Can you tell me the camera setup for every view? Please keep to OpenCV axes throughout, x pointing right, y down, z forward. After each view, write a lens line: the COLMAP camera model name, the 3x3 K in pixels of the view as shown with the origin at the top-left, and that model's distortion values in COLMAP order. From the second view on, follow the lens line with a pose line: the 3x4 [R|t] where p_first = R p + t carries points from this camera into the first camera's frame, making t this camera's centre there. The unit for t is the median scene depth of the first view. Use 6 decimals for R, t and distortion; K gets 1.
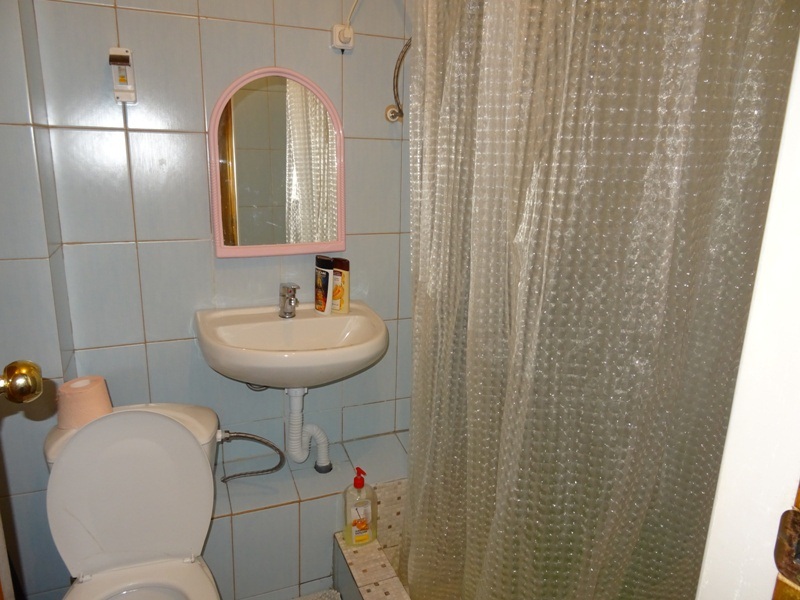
lens RADIAL K [[568.9, 0, 402.5], [0, 568.9, 297.1], [0, 0, 1]] dist [-0.007716, -0.003509]
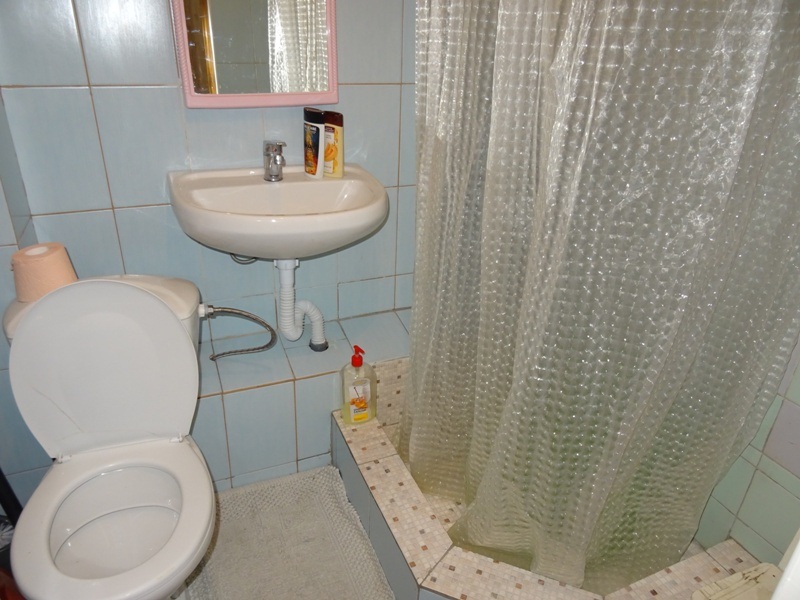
lens RADIAL K [[568.9, 0, 398.9], [0, 568.9, 301.8], [0, 0, 1]] dist [-0.007716, -0.003509]
pose [[0.999990, 0.003122, 0.003267, -0.013605], [-0.003730, 0.978402, 0.206677, 0.045076], [-0.002552, -0.206687, 0.978404, 0.126011]]
